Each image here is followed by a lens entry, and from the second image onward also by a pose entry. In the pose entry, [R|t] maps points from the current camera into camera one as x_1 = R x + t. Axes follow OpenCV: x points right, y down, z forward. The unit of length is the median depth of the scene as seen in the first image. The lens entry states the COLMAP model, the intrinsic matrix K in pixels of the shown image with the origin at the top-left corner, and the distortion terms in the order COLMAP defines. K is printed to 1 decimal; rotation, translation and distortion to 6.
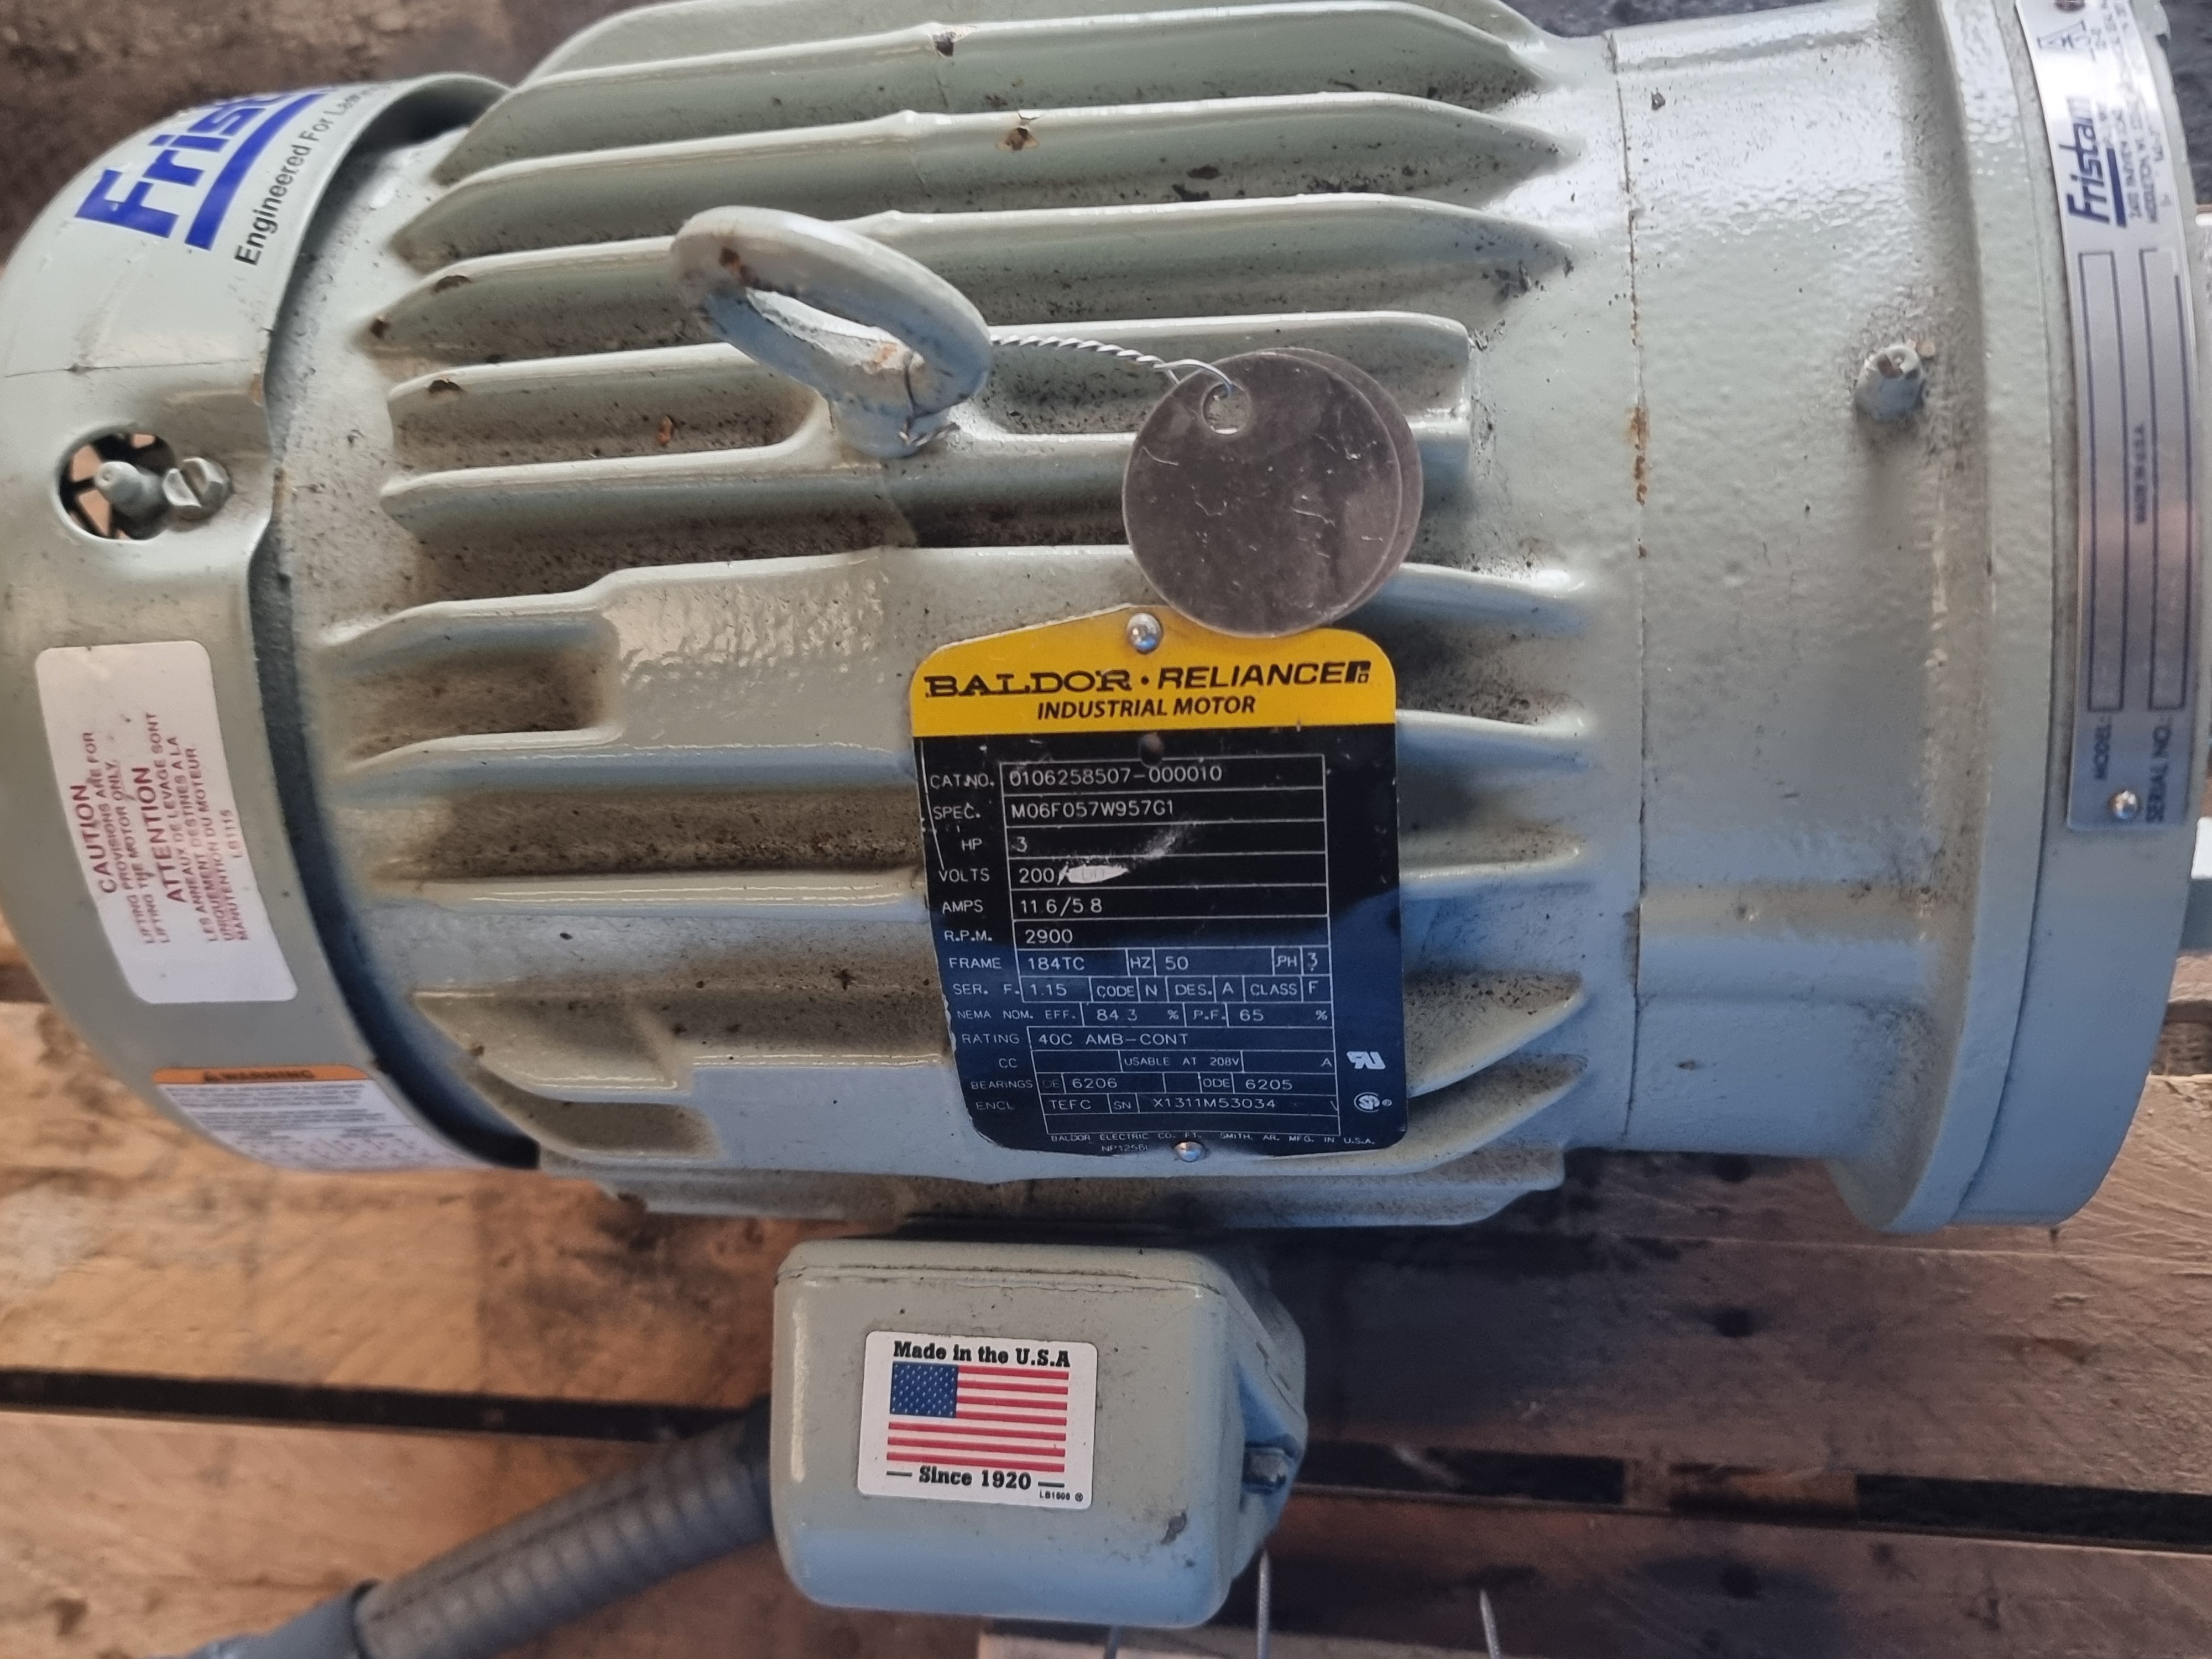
lens RADIAL K [[1997.3, 0, 1106.0], [0, 1997.3, 829.5], [0, 0, 1]] dist [-0.058662, 0.125203]
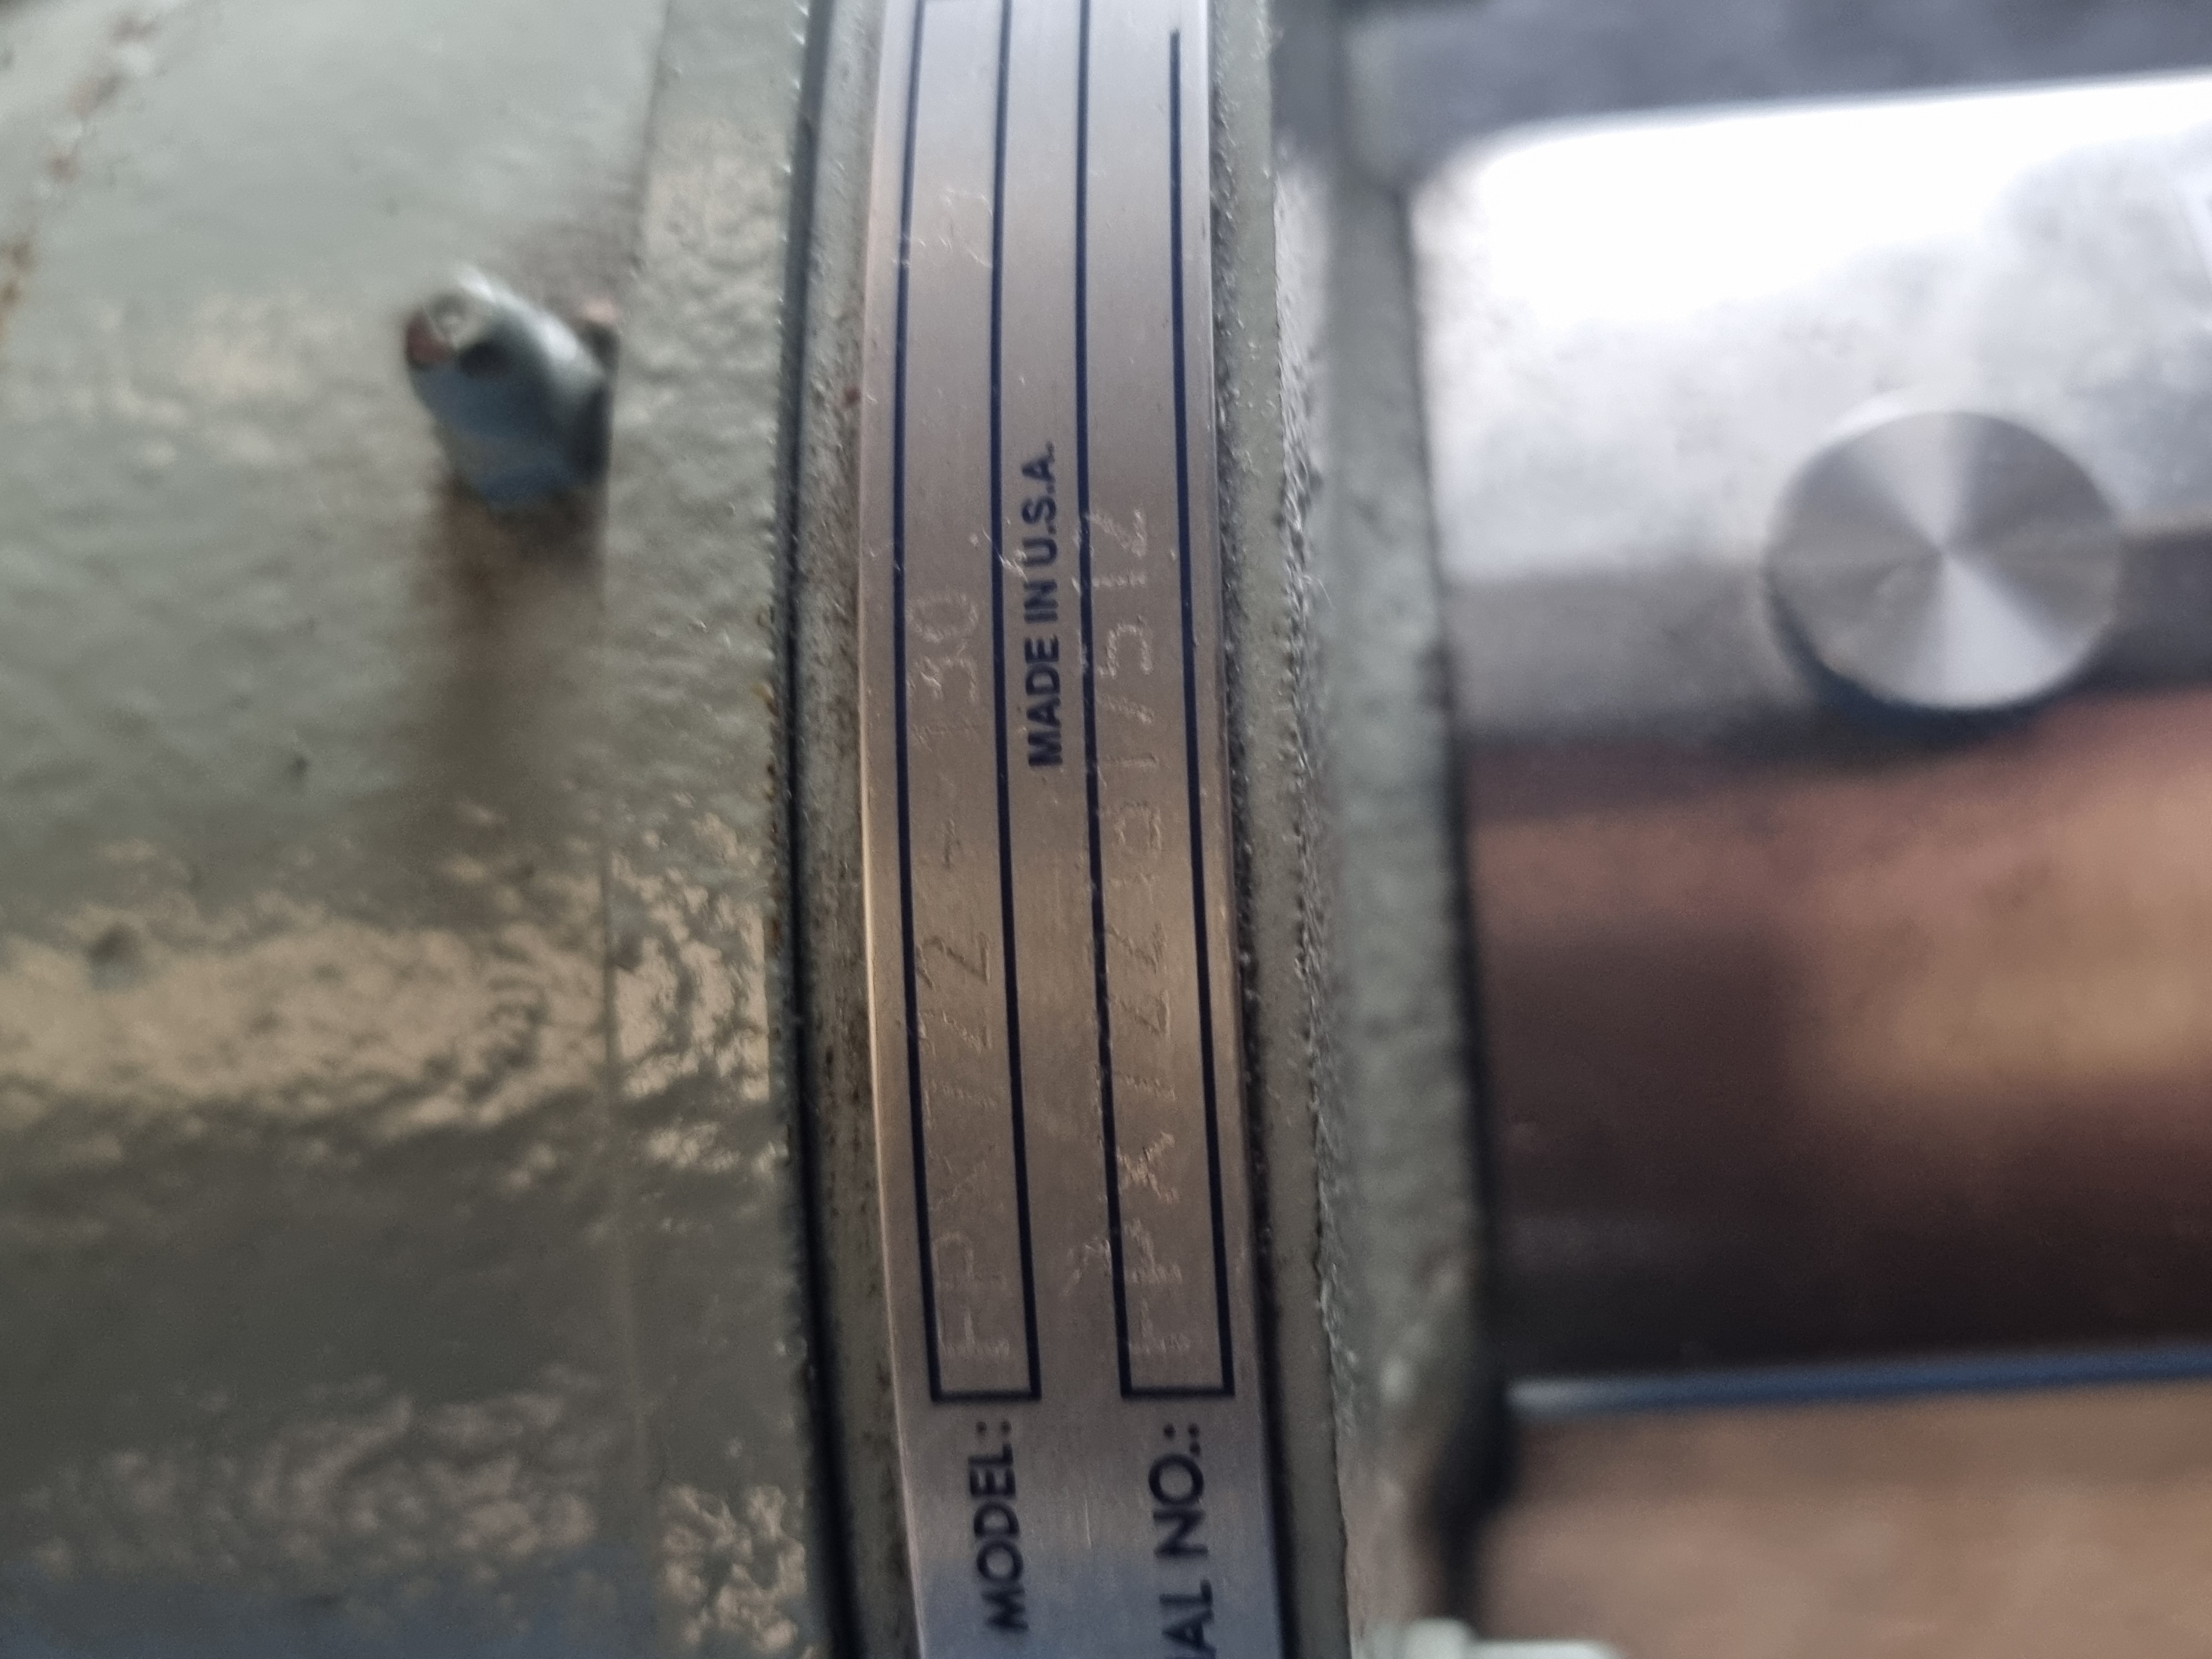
lens RADIAL K [[2217.2, 0, 1098.3], [0, 2217.2, 878.0], [0, 0, 1]] dist [-0.073313, 0.005308]
pose [[0.999922, -0.008062, 0.009513, 0.488306], [0.009654, 0.983366, -0.181380, -0.072167], [-0.007892, 0.181458, 0.983367, 0.628657]]
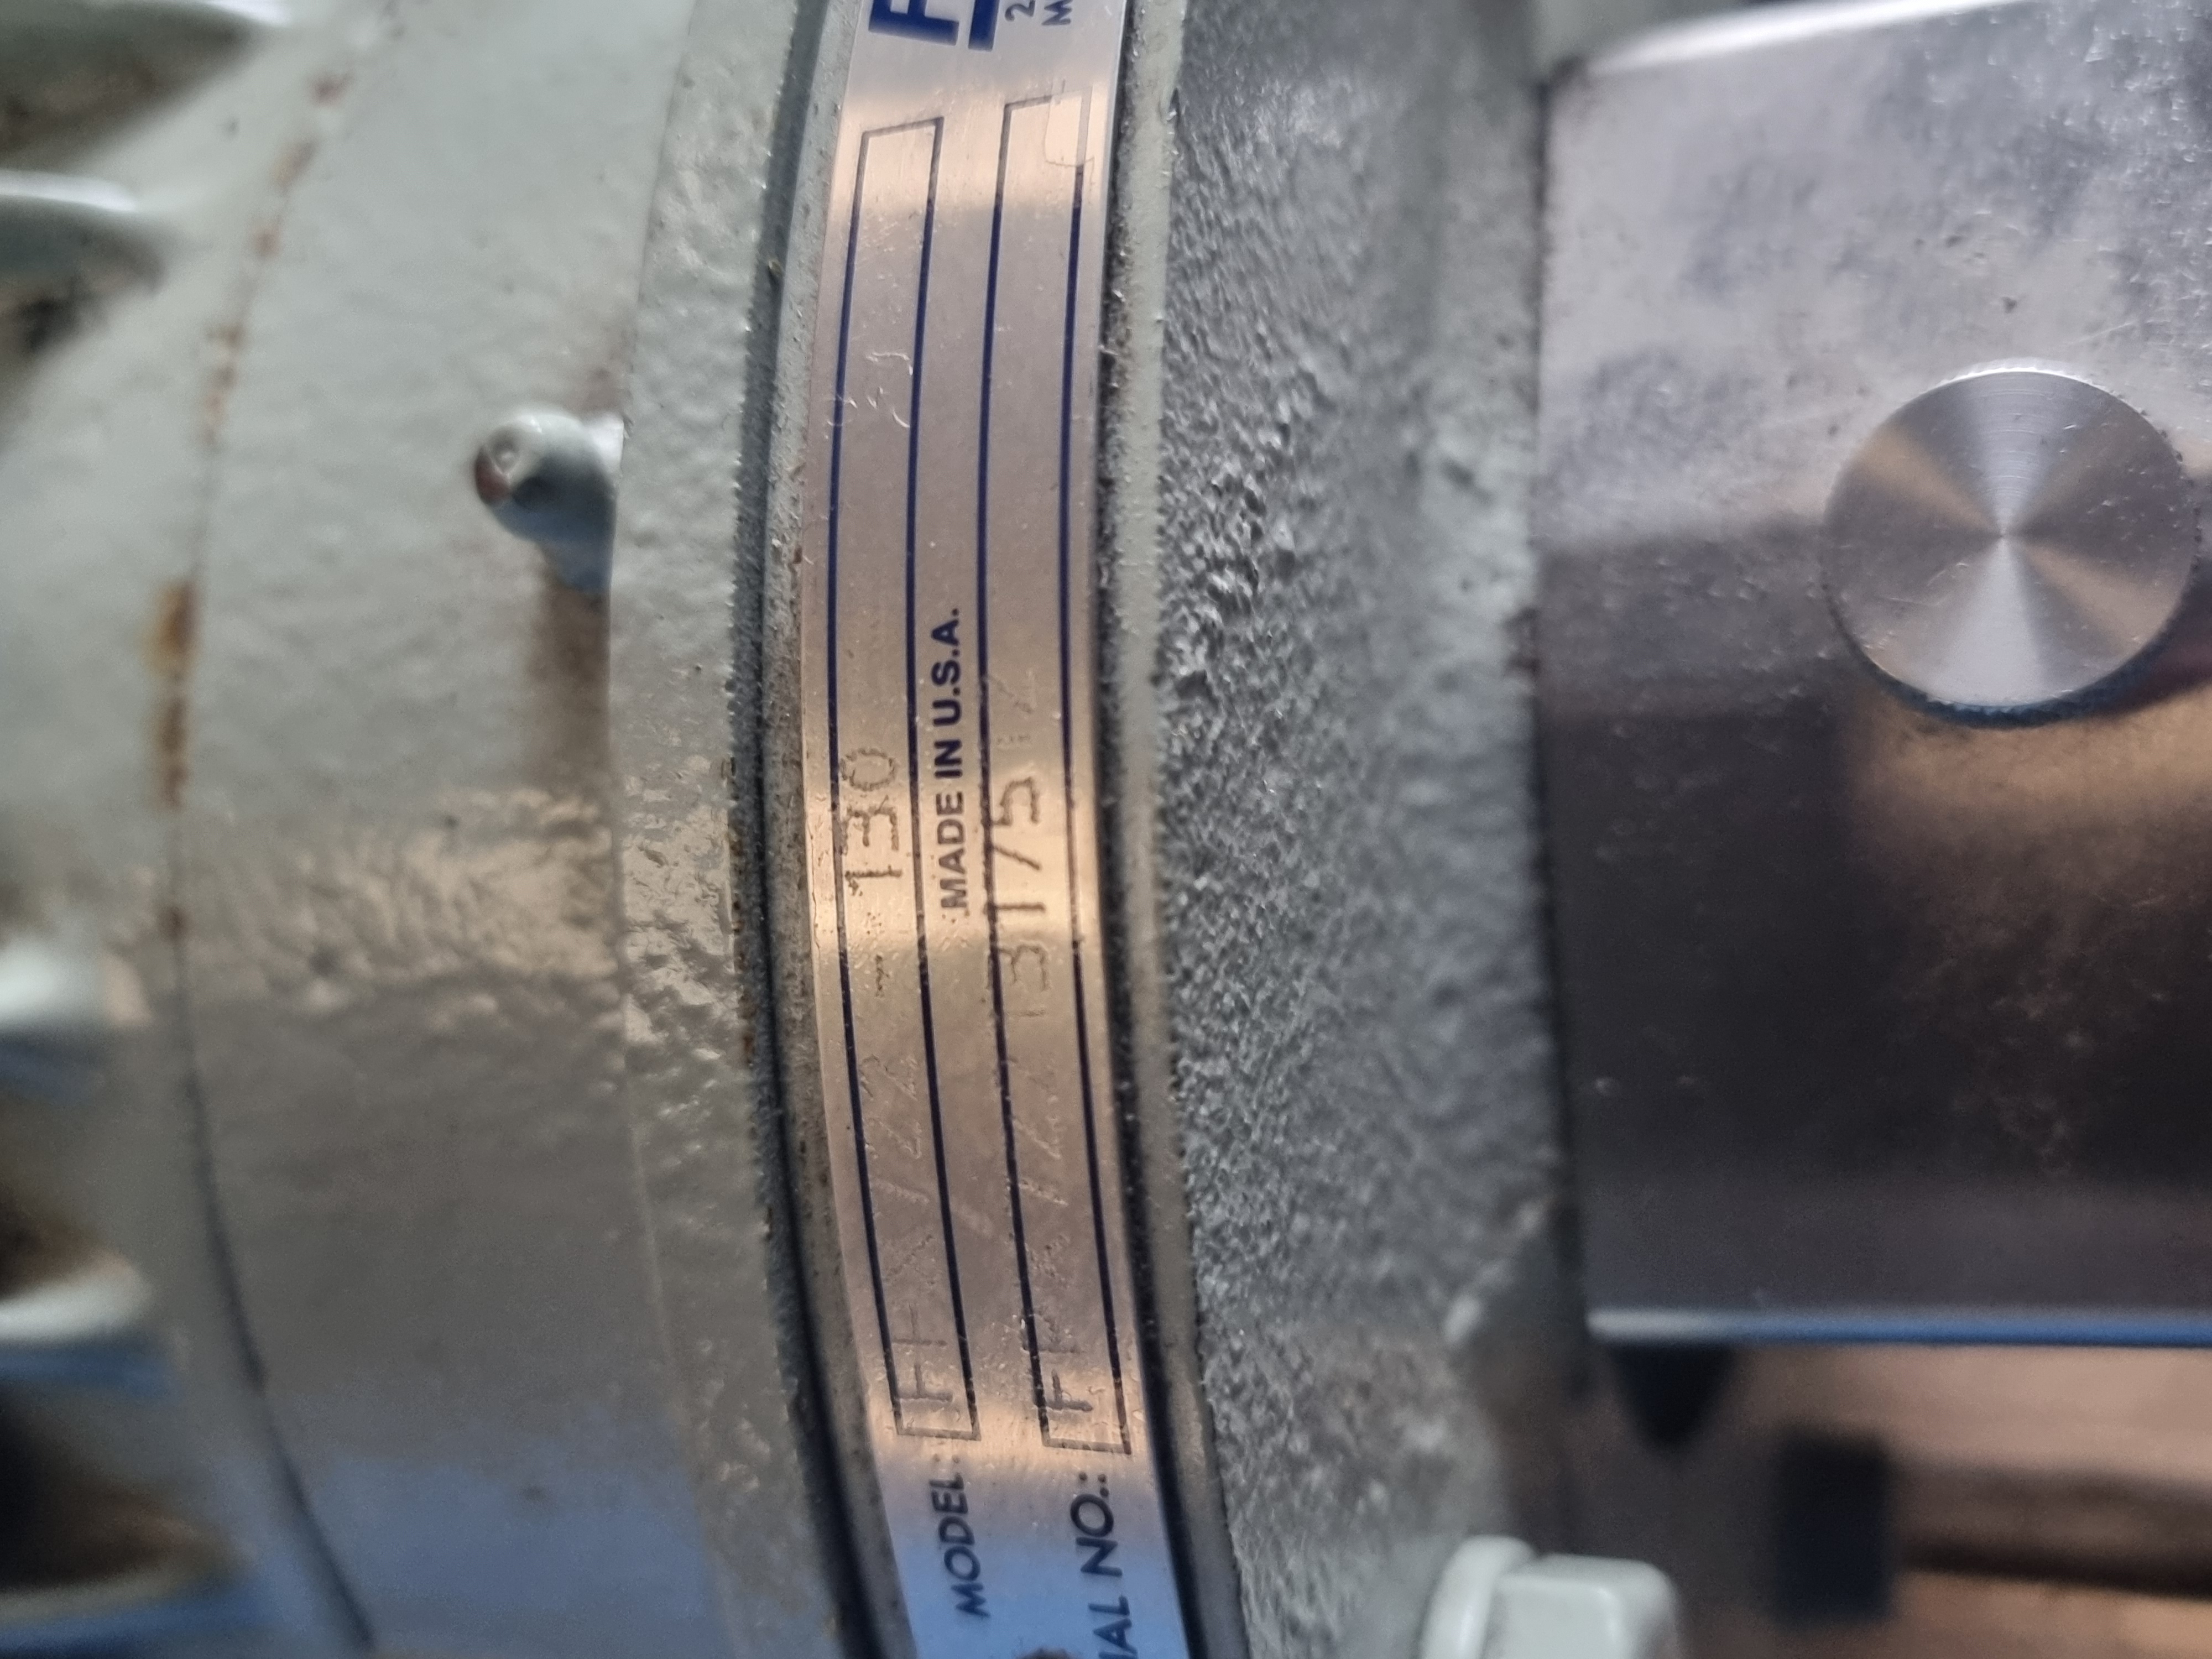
lens RADIAL K [[2179.4, 0, 1106.3], [0, 2179.4, 862.5], [0, 0, 1]] dist [-0.058500, -0.029360]
pose [[0.971400, -0.017555, -0.236800, 0.587871], [0.015011, 0.999809, -0.012542, -0.146133], [0.236975, 0.008628, 0.971477, 0.603390]]
